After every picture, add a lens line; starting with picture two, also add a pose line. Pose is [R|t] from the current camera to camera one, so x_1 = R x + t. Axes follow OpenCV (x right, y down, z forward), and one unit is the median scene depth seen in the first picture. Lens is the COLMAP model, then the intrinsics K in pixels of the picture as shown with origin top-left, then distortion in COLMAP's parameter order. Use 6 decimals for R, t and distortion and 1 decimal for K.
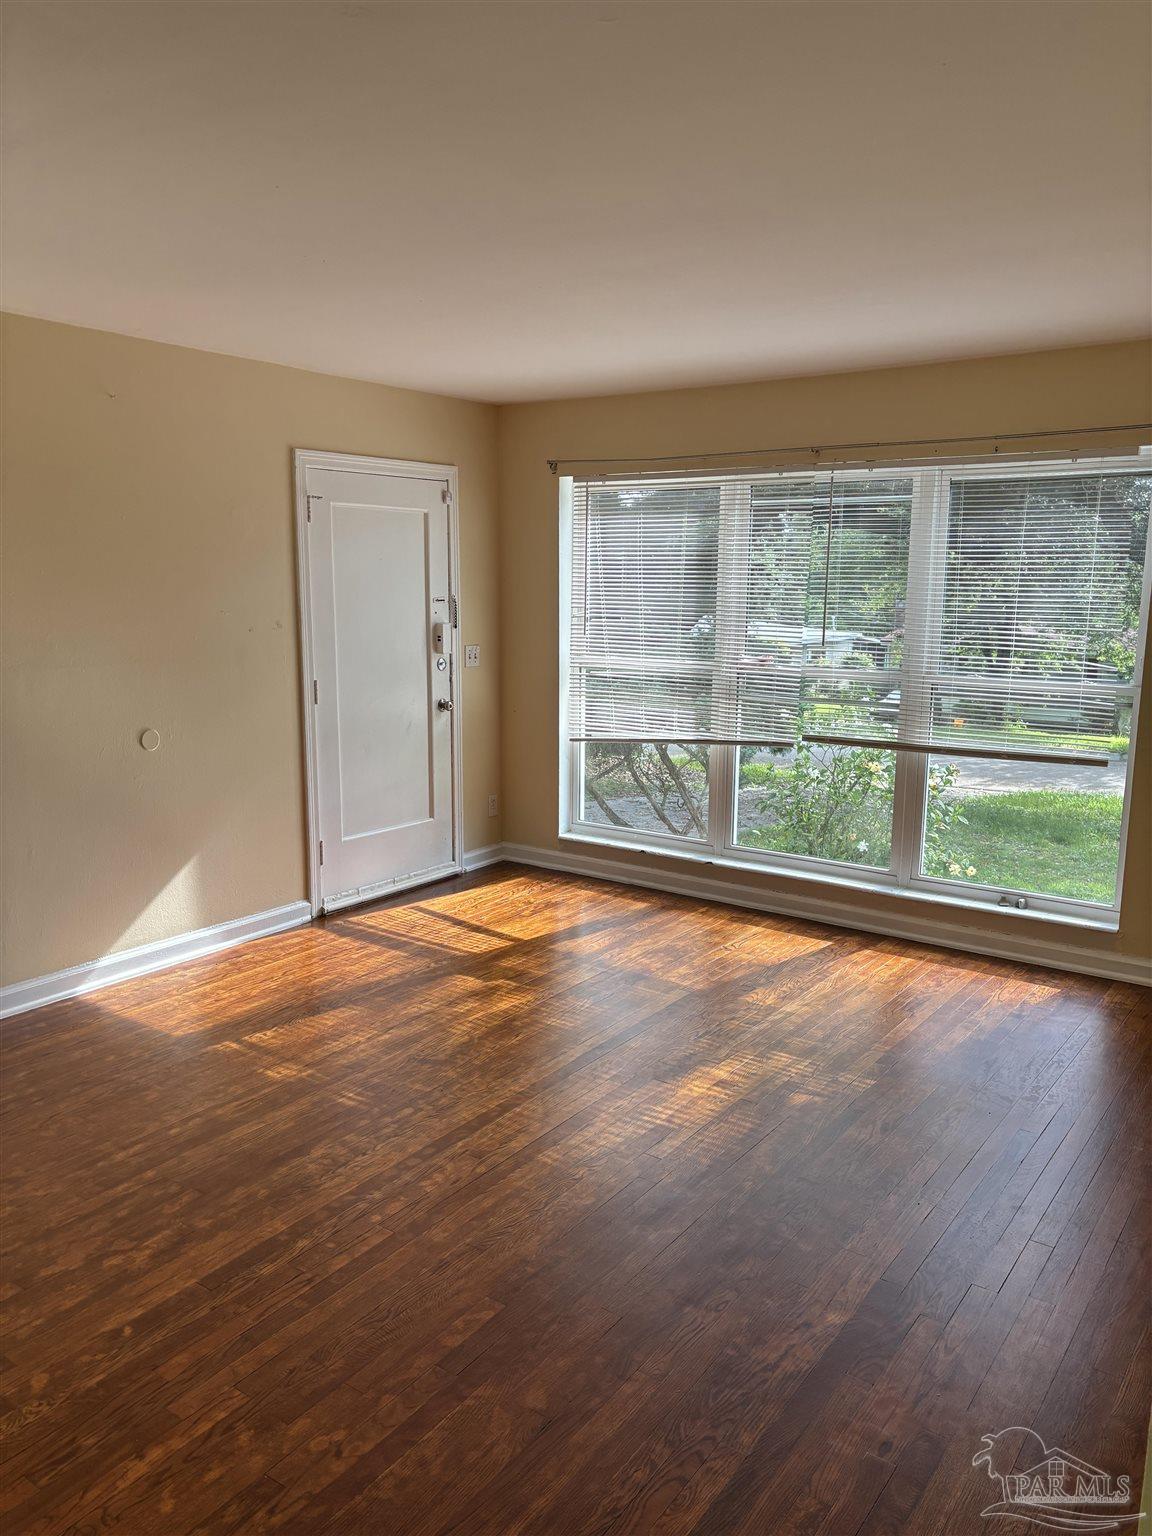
lens RADIAL K [[1137.0, 0, 576.0], [0, 1137.0, 768.0], [0, 0, 1]] dist [0.001381, -0.004828]
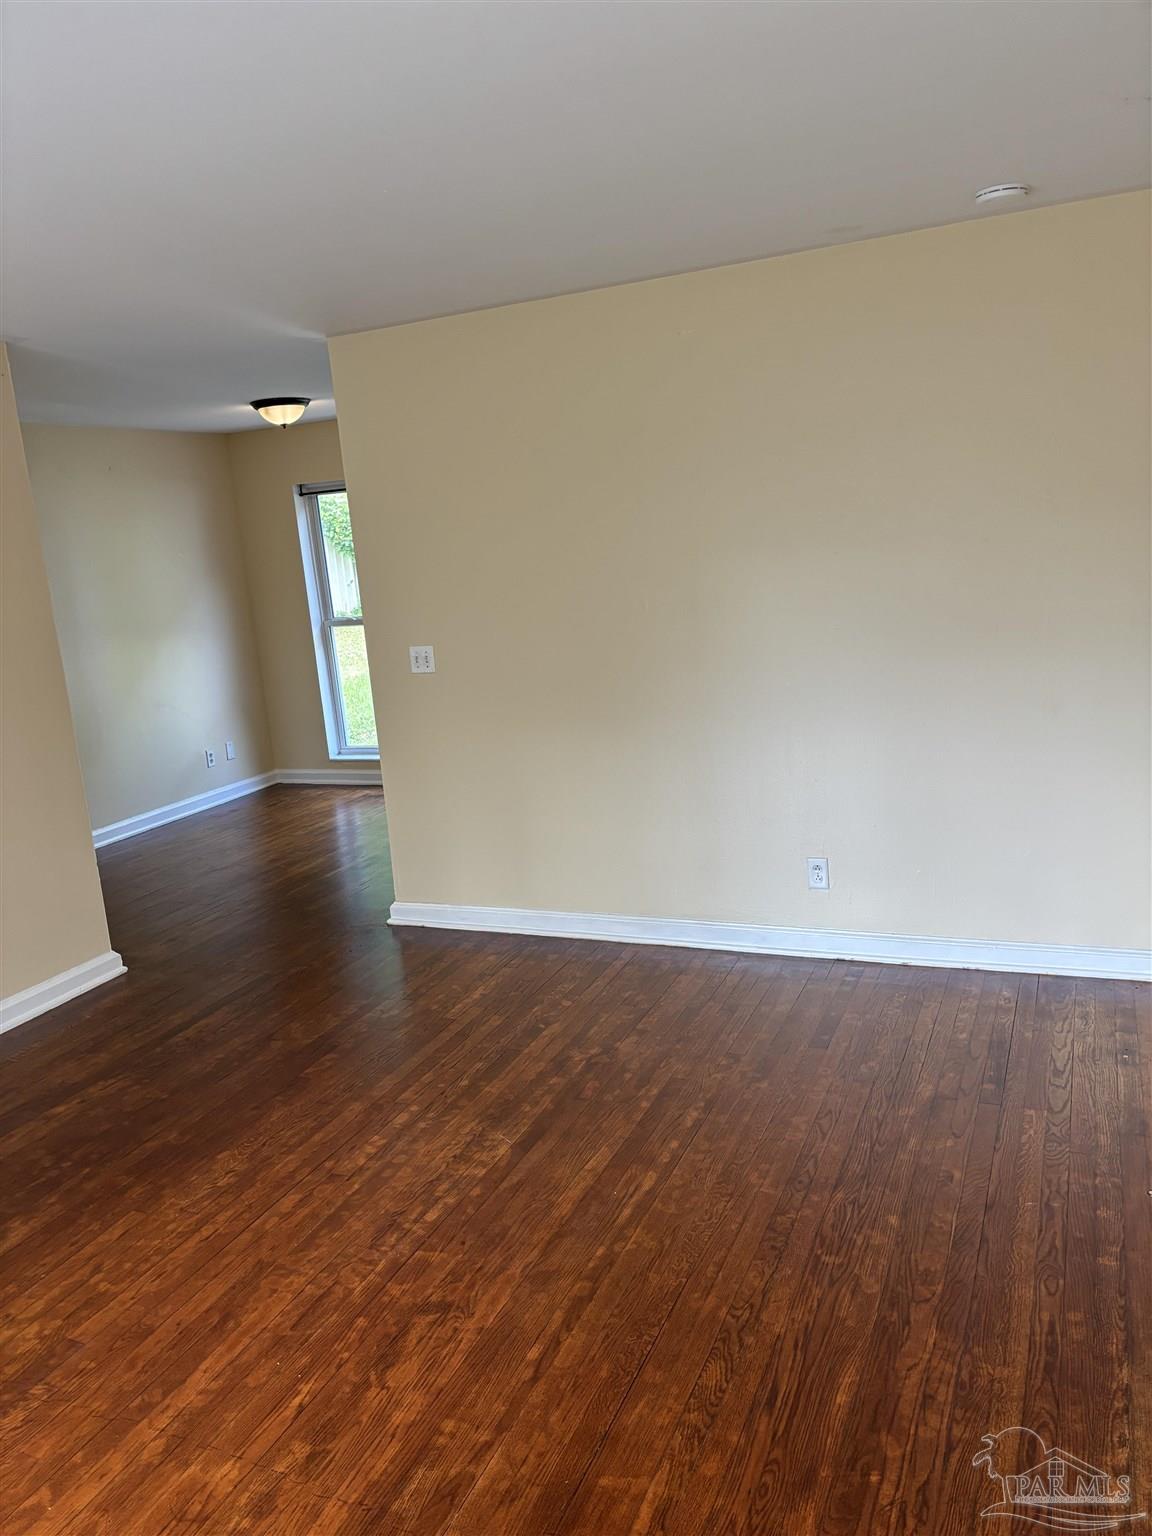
lens RADIAL K [[1137.0, 0, 576.0], [0, 1137.0, 768.0], [0, 0, 1]] dist [0.001381, -0.004828]
pose [[-0.976377, 0.107716, -0.187308, -0.147144], [0.032731, 0.930608, 0.364552, -0.327508], [0.213579, 0.349810, -0.912150, 1.854297]]
